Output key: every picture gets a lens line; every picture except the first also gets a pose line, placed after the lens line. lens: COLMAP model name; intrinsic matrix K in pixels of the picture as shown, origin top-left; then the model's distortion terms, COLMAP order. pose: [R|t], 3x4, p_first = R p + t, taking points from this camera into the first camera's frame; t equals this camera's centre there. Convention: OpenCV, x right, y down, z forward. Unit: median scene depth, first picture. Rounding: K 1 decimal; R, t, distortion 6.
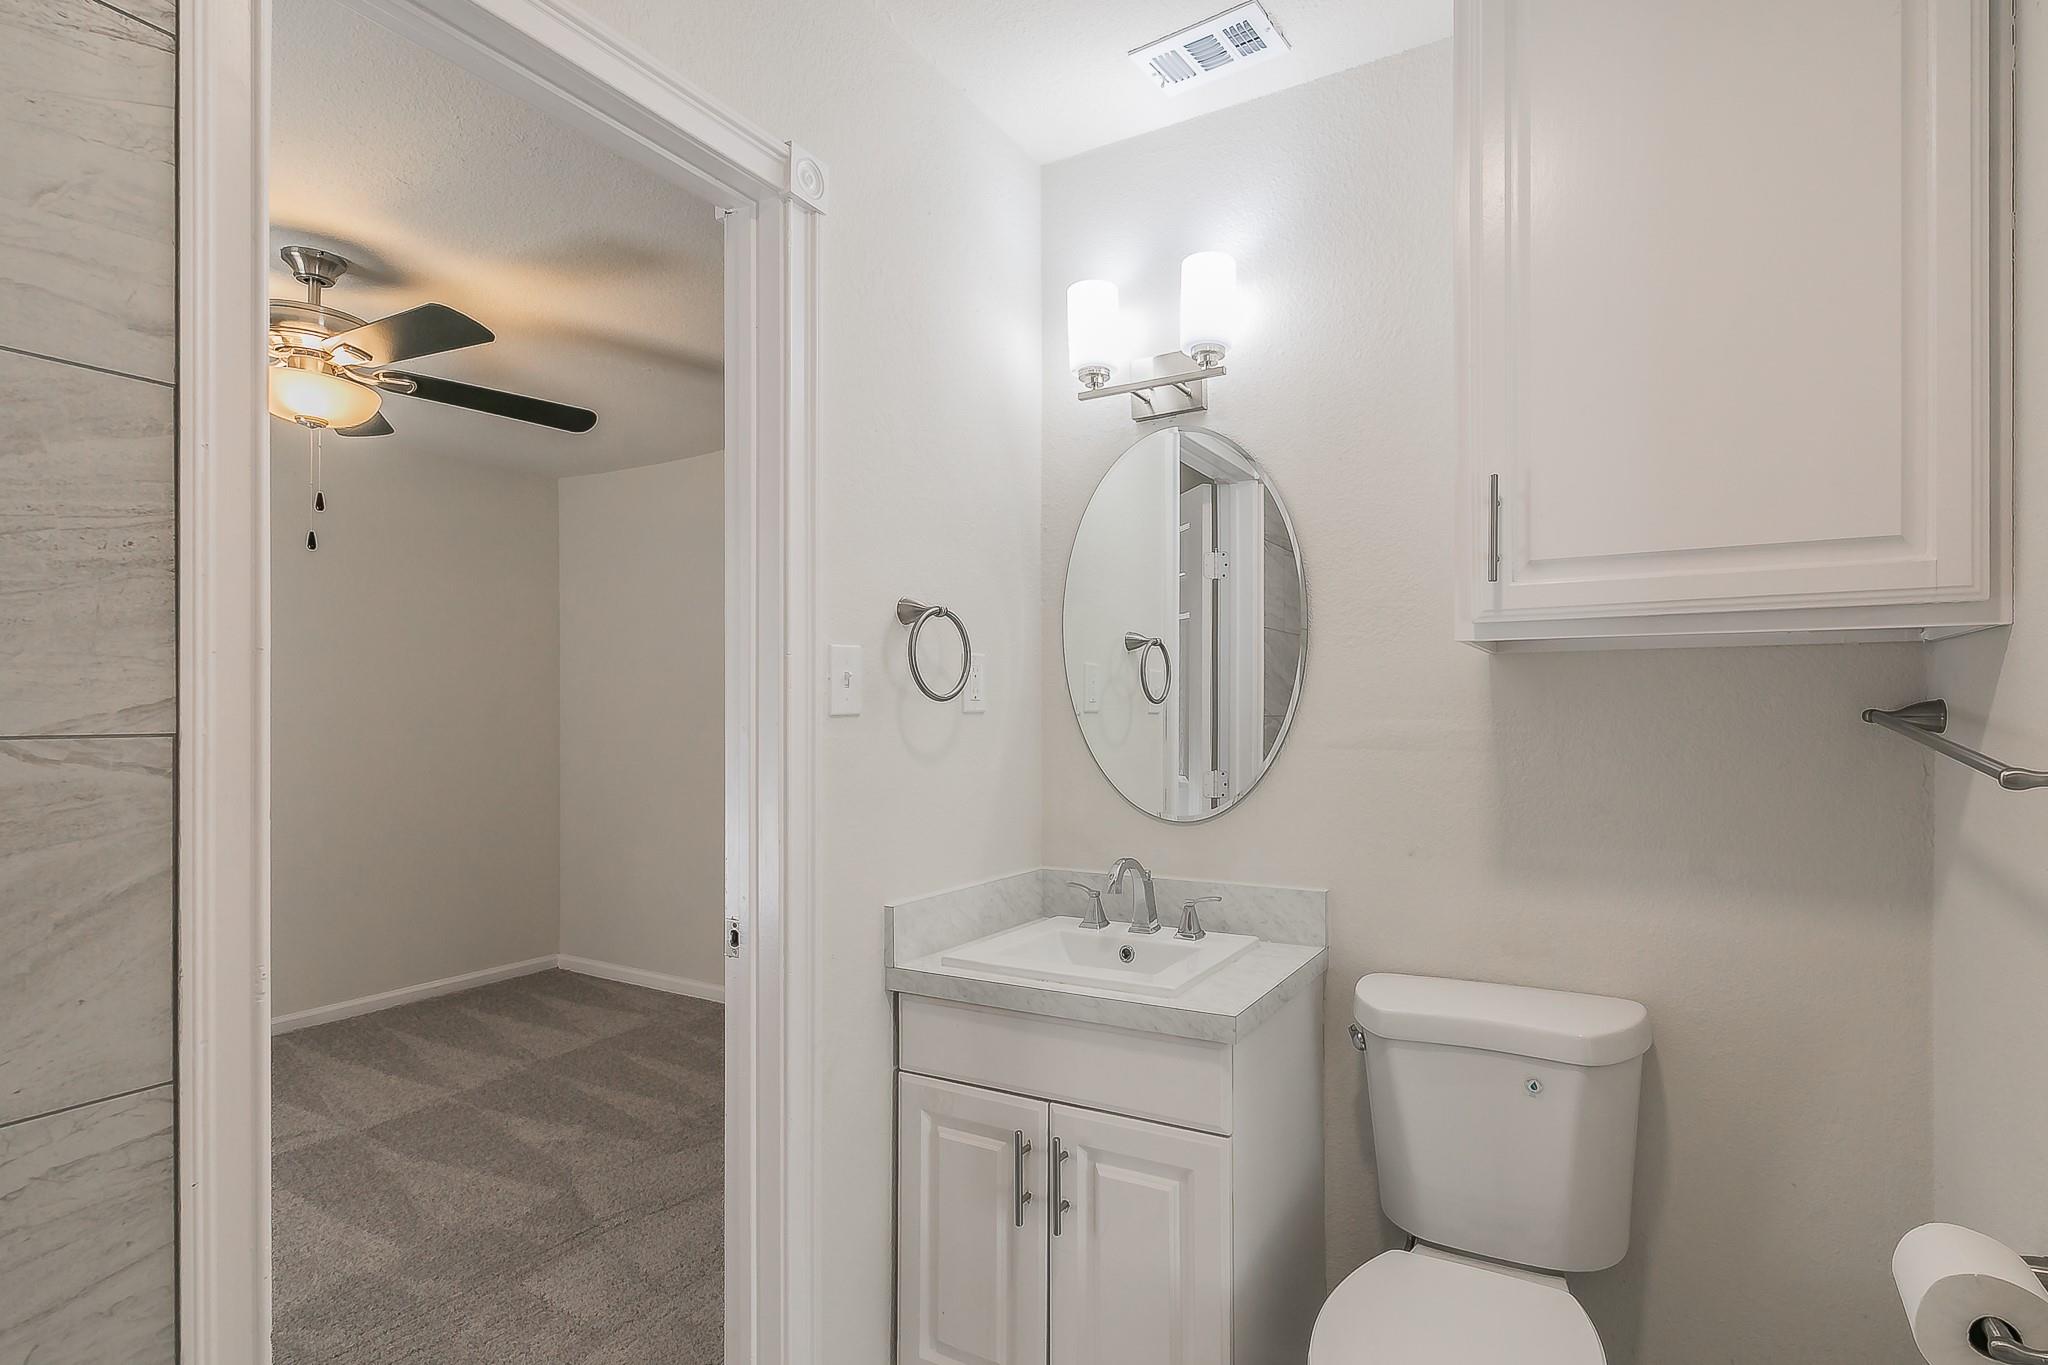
lens RADIAL K [[952.2, 0, 1029.3], [0, 952.2, 709.1], [0, 0, 1]] dist [0.035935, -0.000096]
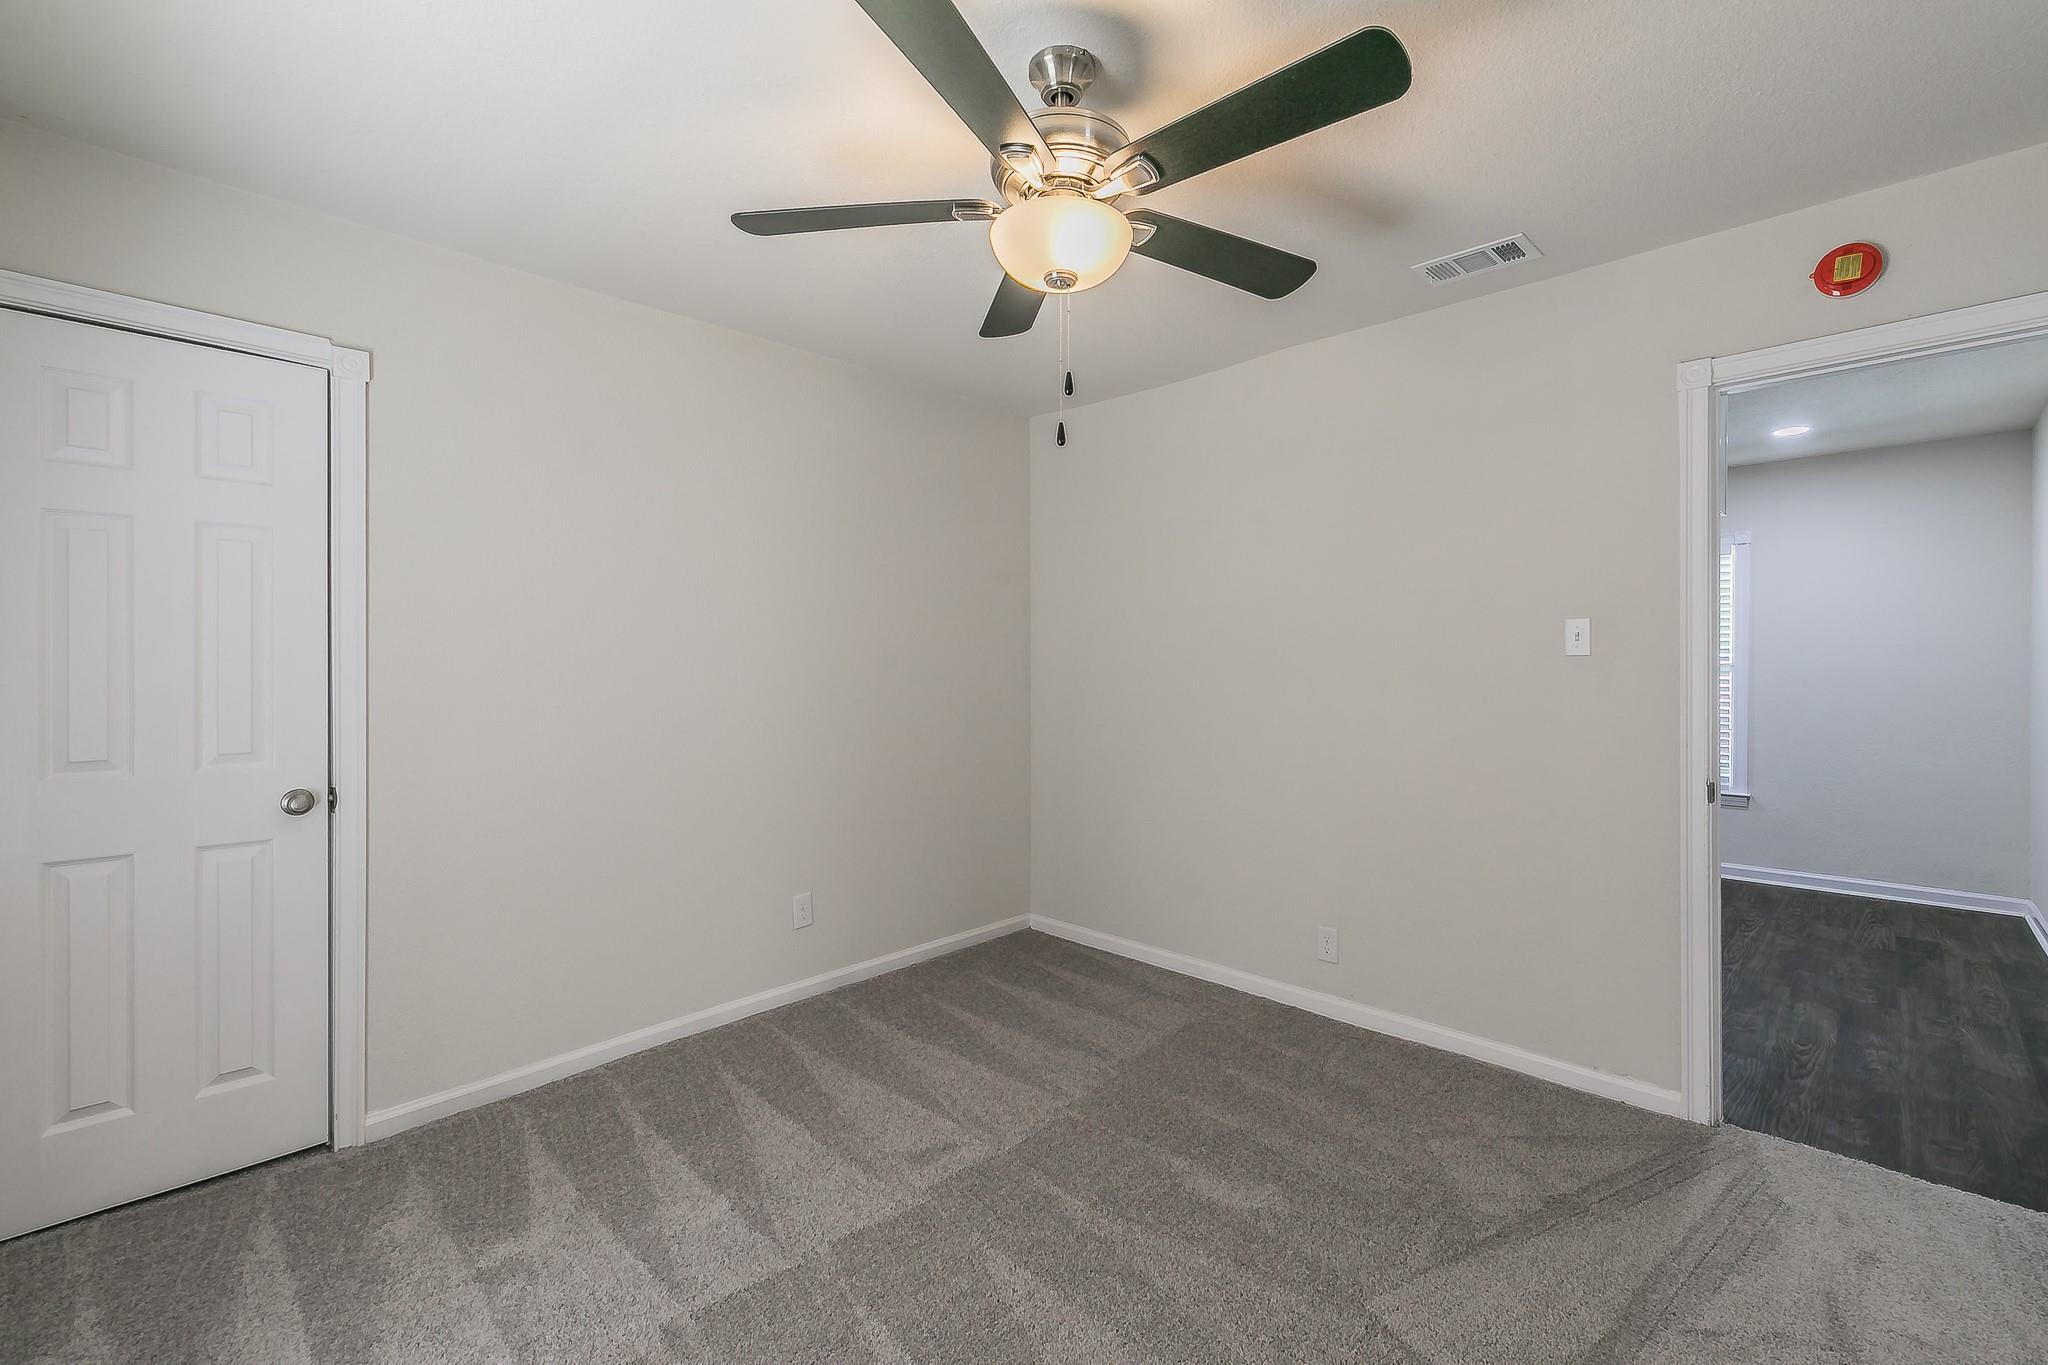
lens RADIAL K [[865.7, 0, 1034.2], [0, 865.7, 677.9], [0, 0, 1]] dist [-0.002413, -0.000062]
pose [[0.974371, 0.003962, -0.224913, -0.354016], [0.000514, 0.999803, 0.019838, 0.001542], [0.224948, -0.019446, 0.974177, 0.196188]]
